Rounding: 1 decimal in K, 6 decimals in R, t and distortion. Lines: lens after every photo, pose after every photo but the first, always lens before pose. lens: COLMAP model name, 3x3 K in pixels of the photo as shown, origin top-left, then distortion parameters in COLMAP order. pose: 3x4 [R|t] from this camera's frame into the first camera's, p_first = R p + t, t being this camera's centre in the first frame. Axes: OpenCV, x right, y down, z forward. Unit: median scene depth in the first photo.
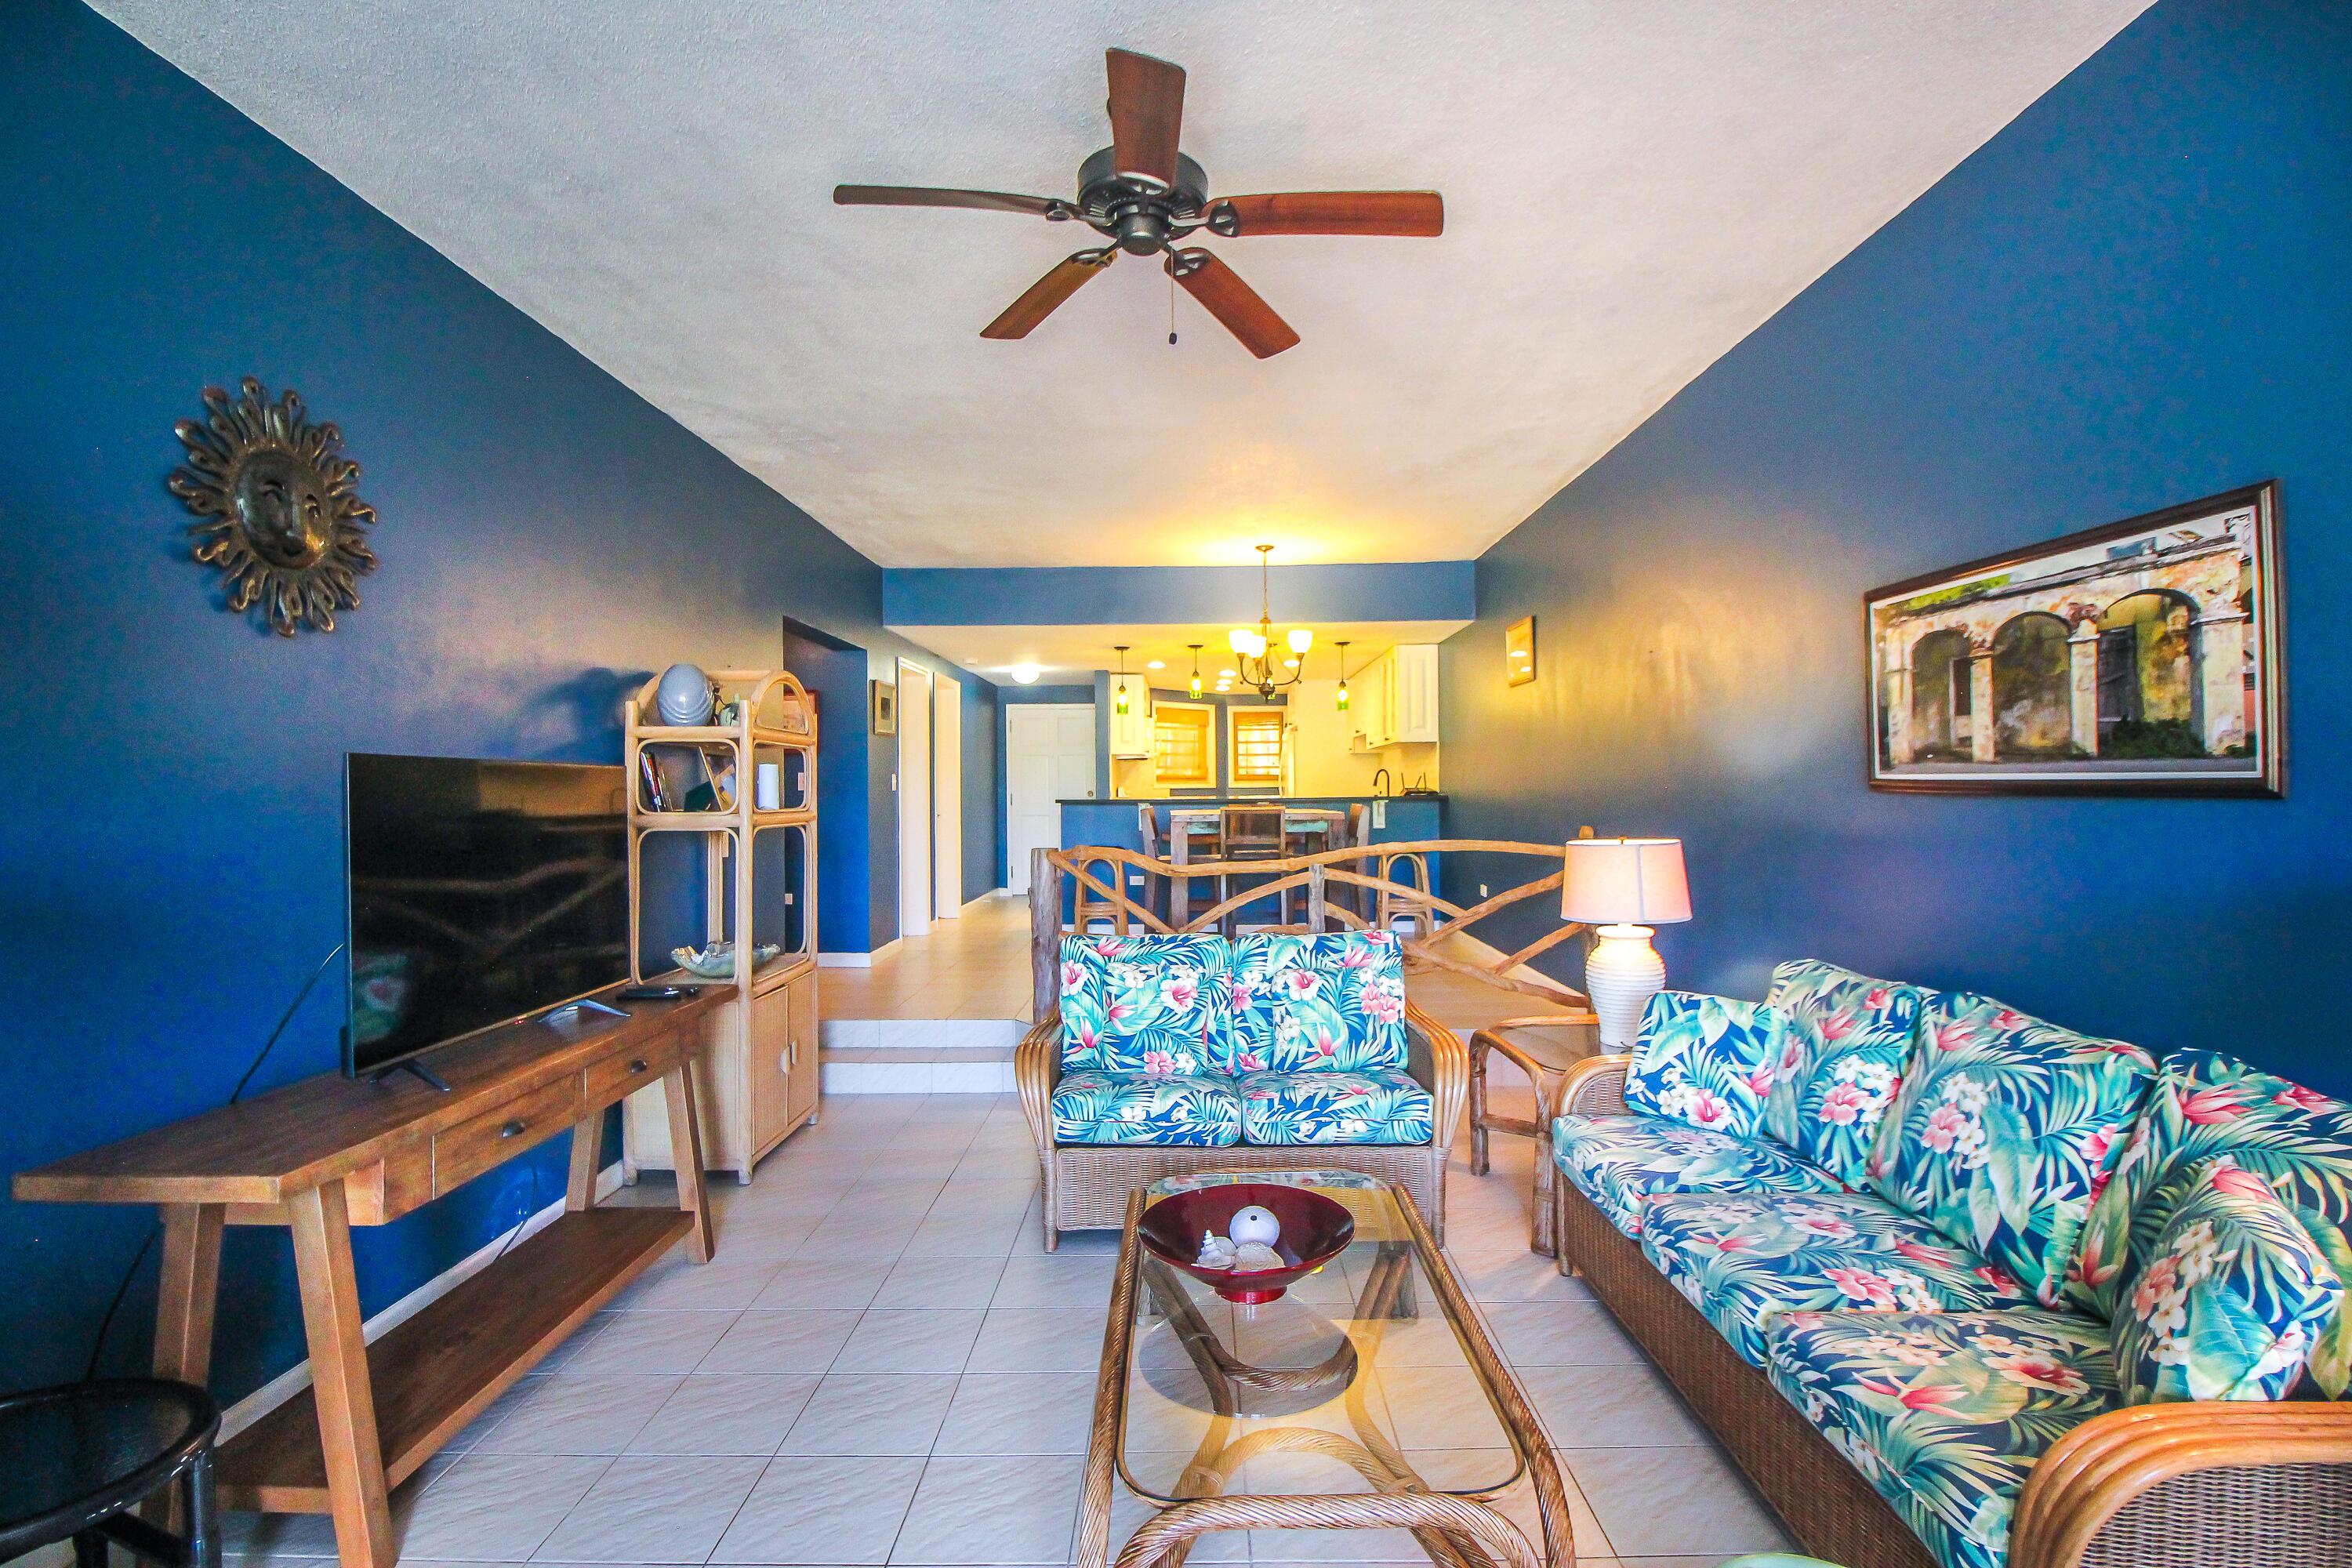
lens RADIAL K [[1104.3, 0, 1182.9], [0, 1104.3, 775.4], [0, 0, 1]] dist [-0.003164, -0.002188]
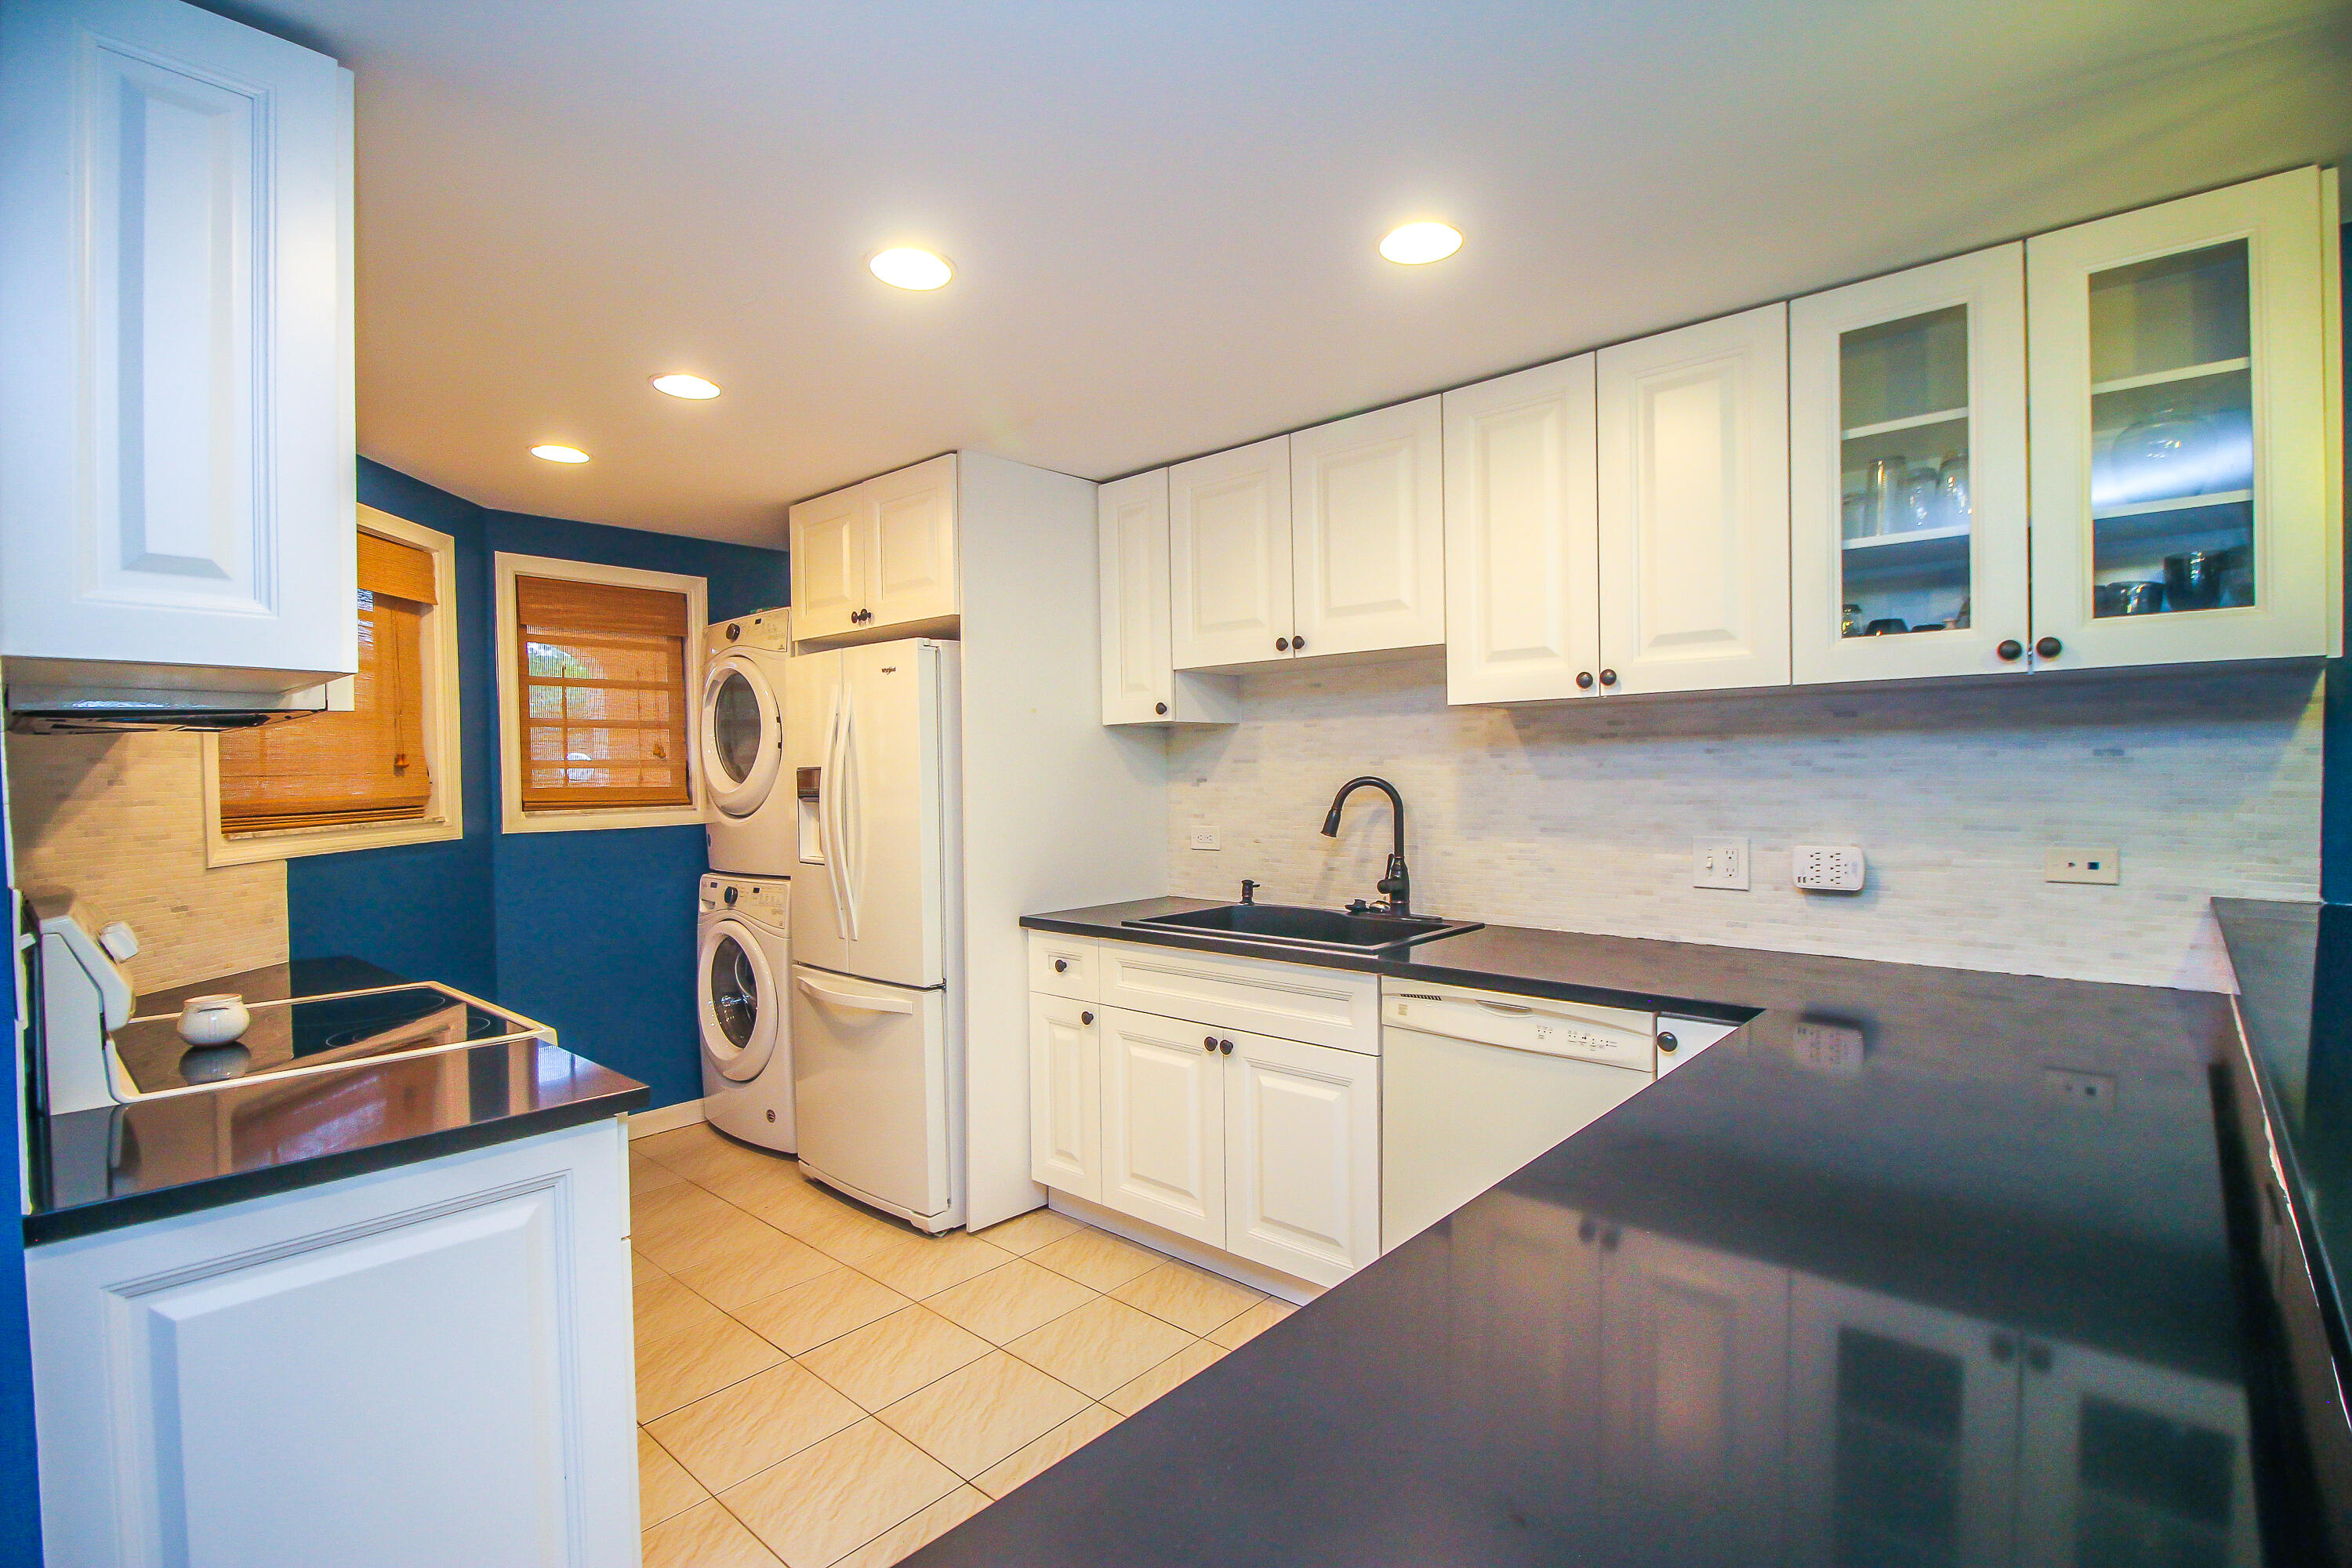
lens RADIAL K [[1104.3, 0, 1175.5], [0, 1104.3, 777.3], [0, 0, 1]] dist [-0.003164, -0.002188]
pose [[0.661051, -0.018021, 0.750125, -0.059153], [0.011387, 0.999837, 0.013985, -0.006156], [-0.750255, -0.000703, 0.661148, 0.682344]]
